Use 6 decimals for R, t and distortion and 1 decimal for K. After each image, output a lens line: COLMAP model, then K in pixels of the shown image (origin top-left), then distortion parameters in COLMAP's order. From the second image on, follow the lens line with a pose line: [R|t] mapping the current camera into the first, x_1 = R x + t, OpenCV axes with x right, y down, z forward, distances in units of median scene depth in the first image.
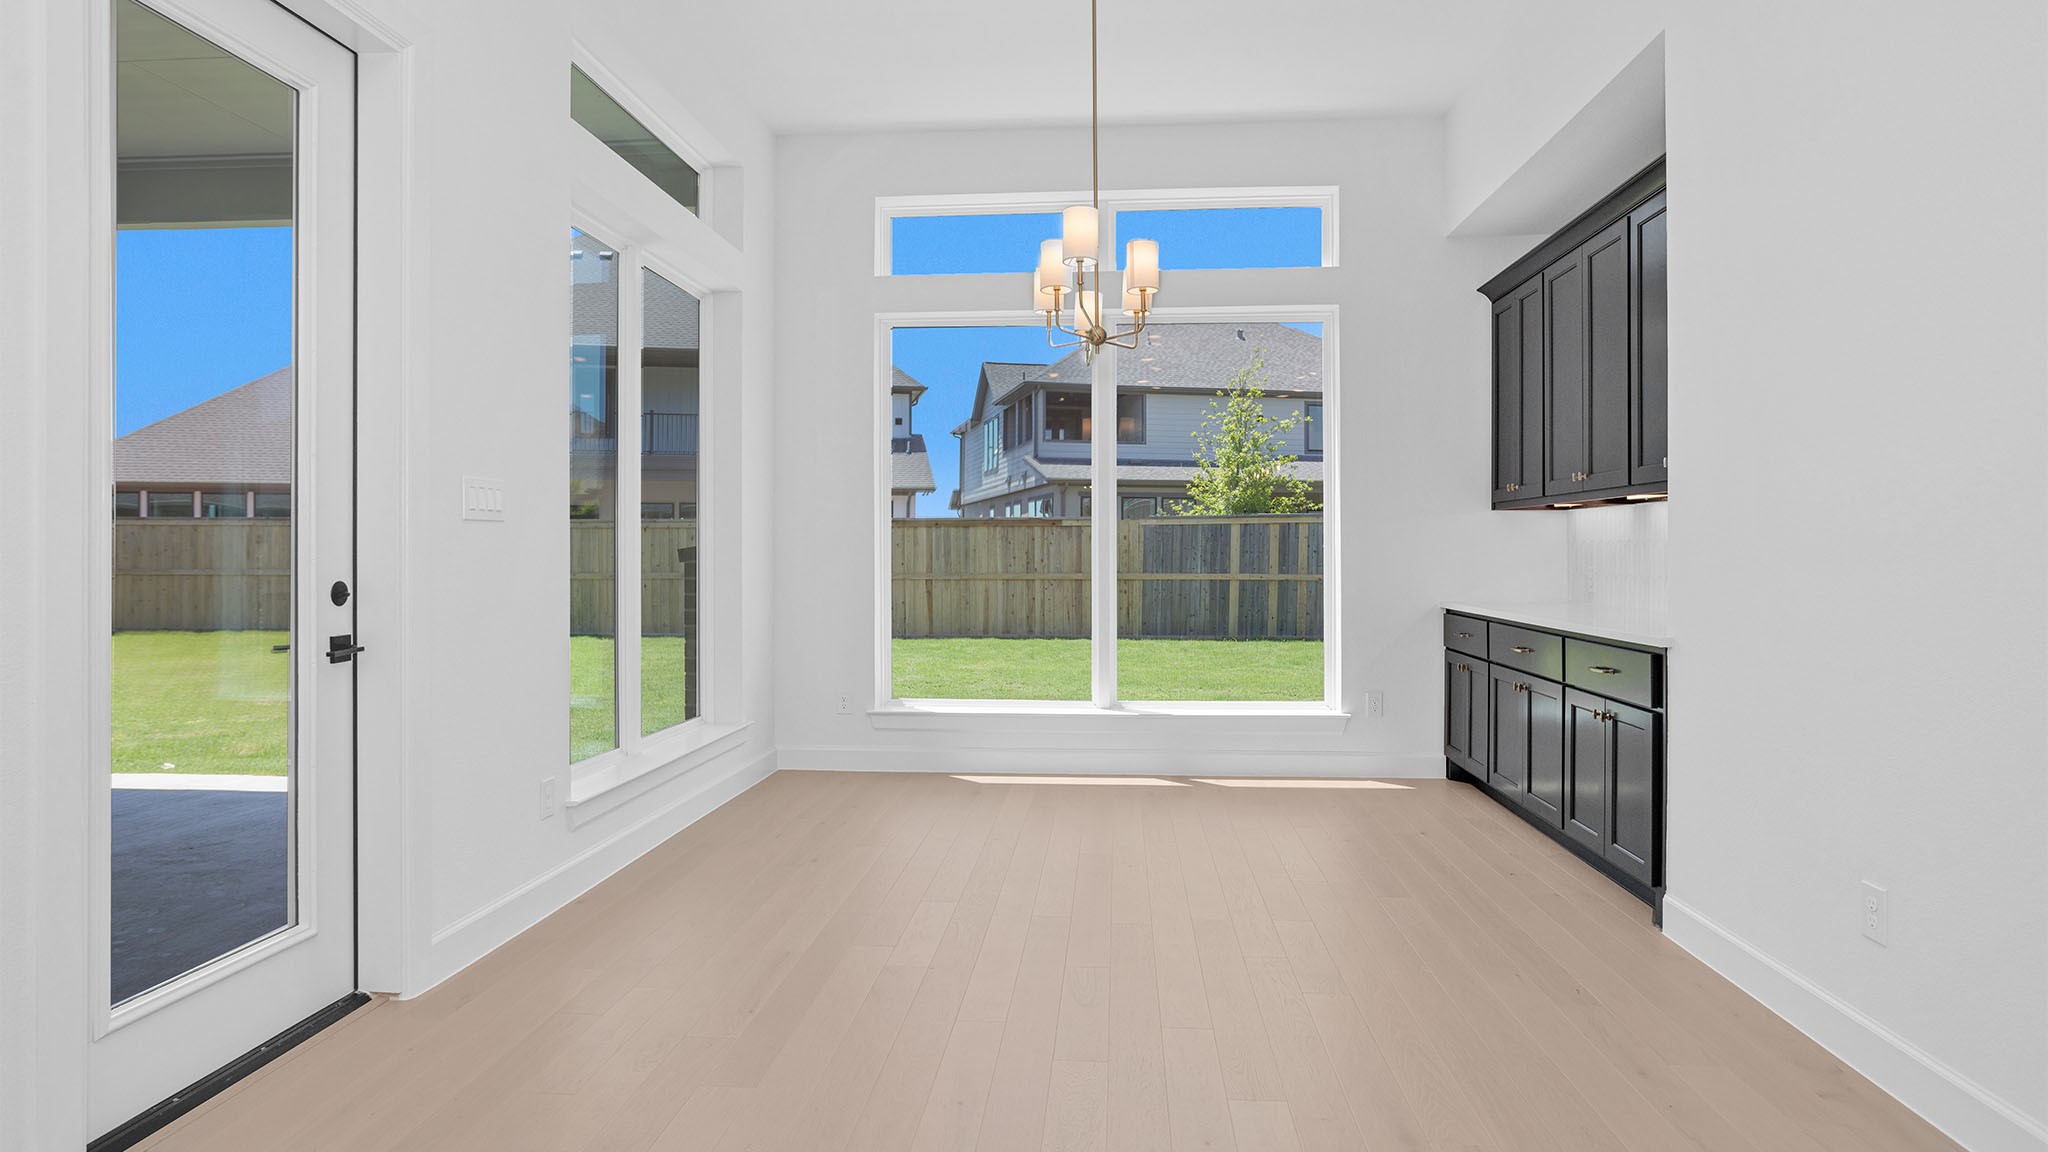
lens RADIAL K [[1221.6, 0, 1025.1], [0, 1221.6, 568.0], [0, 0, 1]] dist [0.001442, 0.000043]
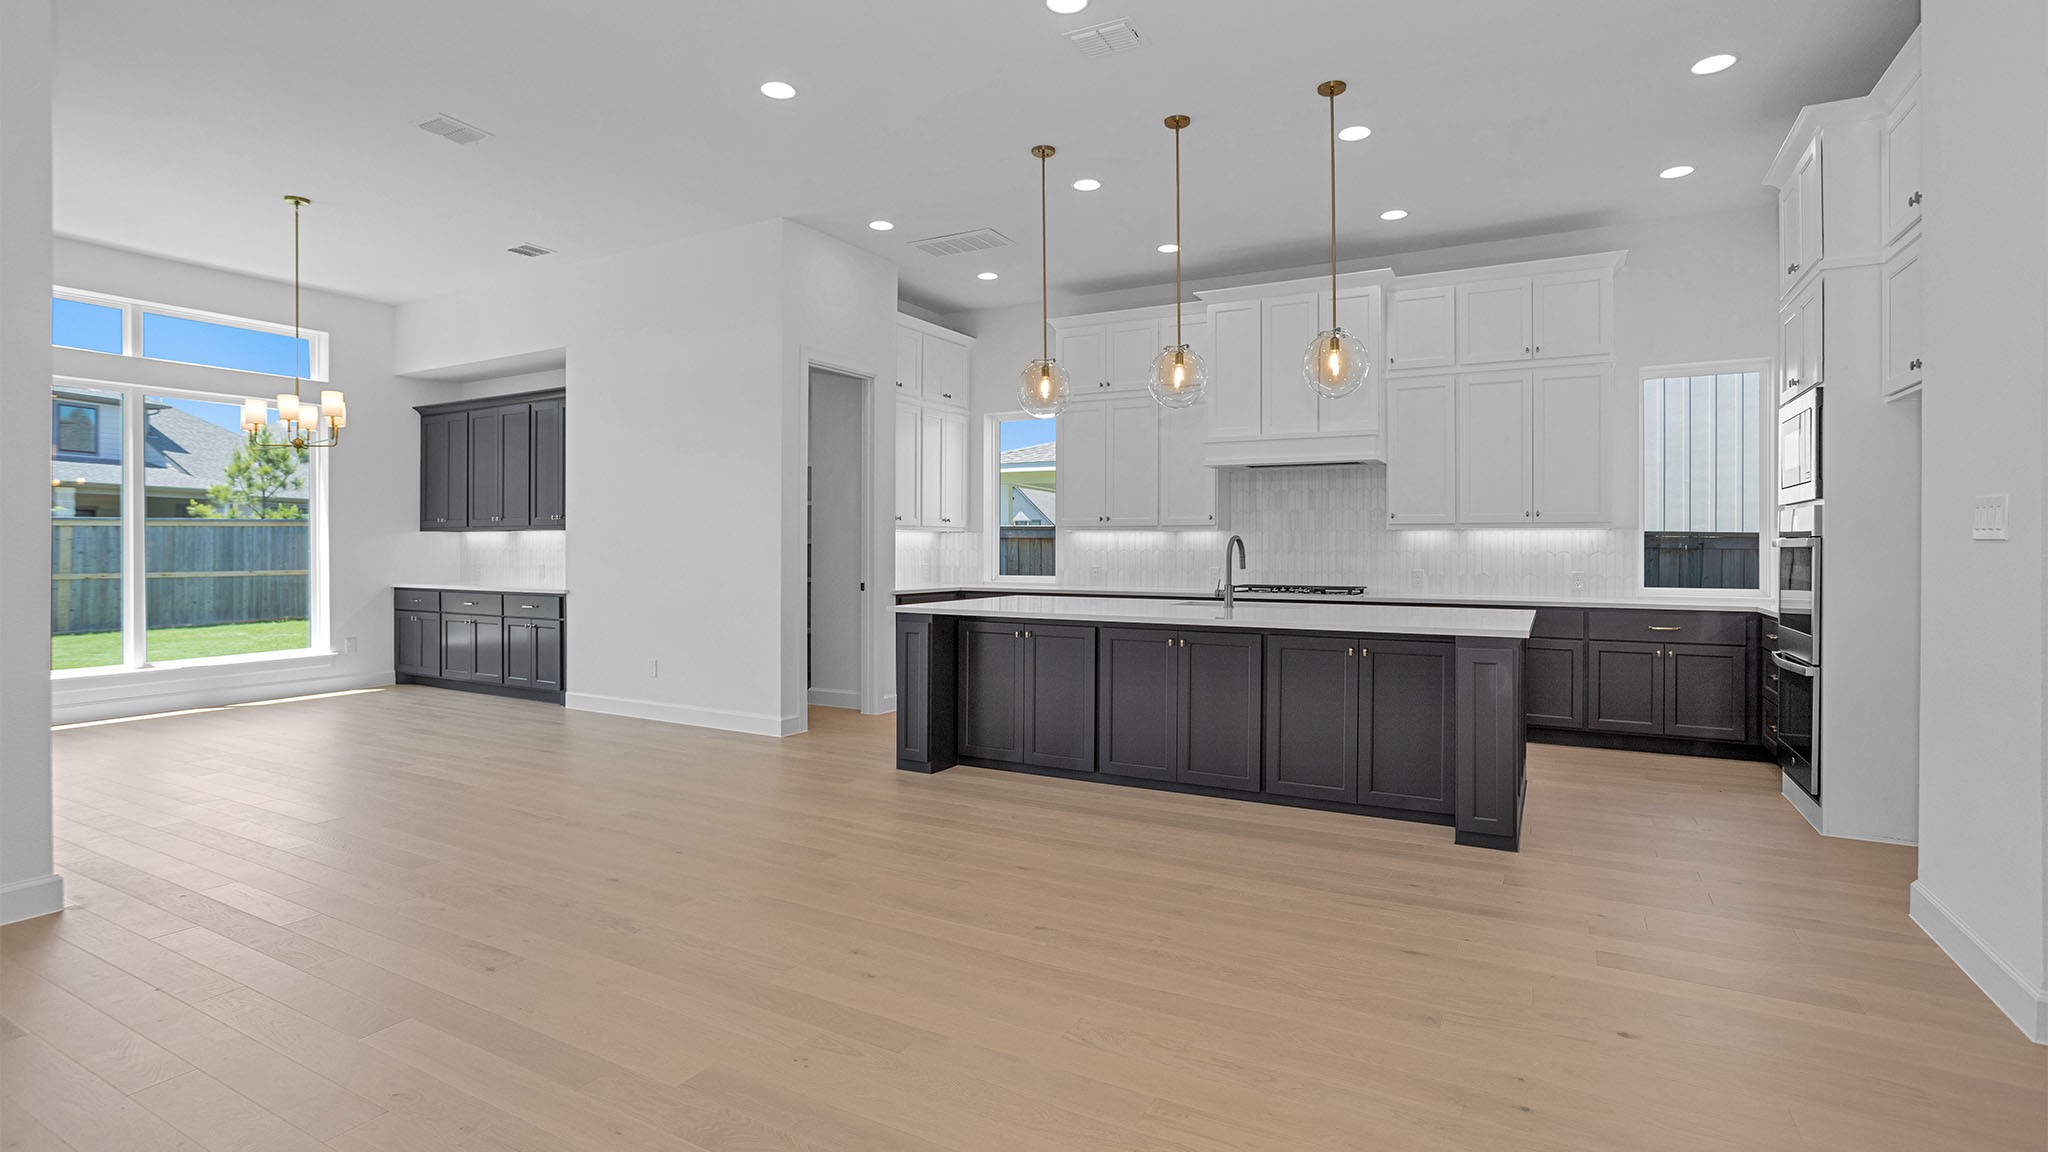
lens RADIAL K [[1010.4, 0, 1020.8], [0, 1010.4, 562.5], [0, 0, 1]] dist [0.007035, 0.005597]
pose [[0.438991, -0.016604, 0.898338, -0.186645], [0.015394, 0.999821, 0.010957, -0.001145], [-0.898360, 0.009019, 0.439168, -0.147028]]
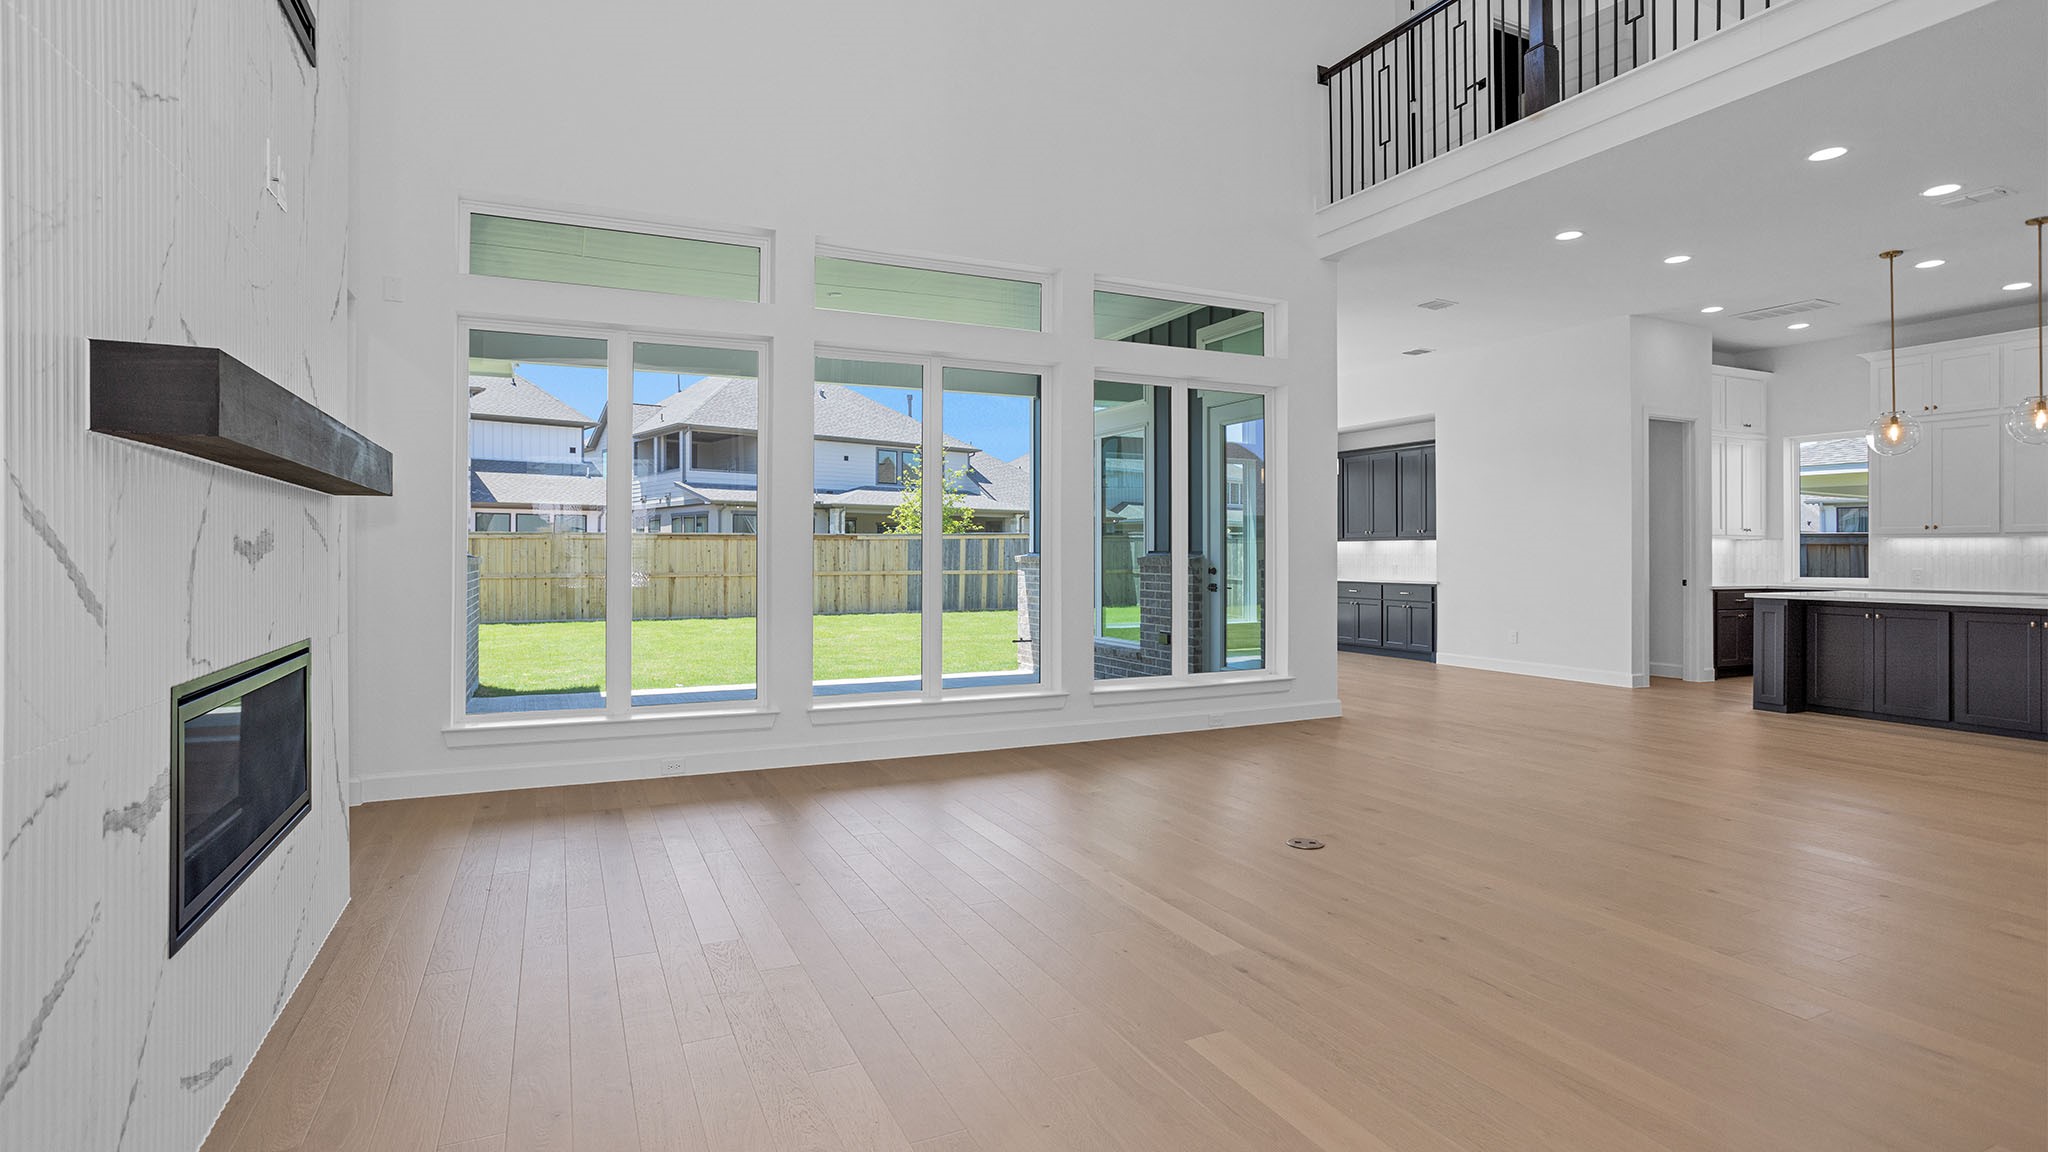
lens RADIAL K [[1010.4, 0, 1060.7], [0, 1010.4, 543.4], [0, 0, 1]] dist [0.007035, 0.005597]
pose [[0.856927, 0.004438, 0.515419, -0.398197], [0.008606, 0.999700, -0.022917, 0.000979], [-0.515367, 0.024074, 0.856632, -0.195644]]
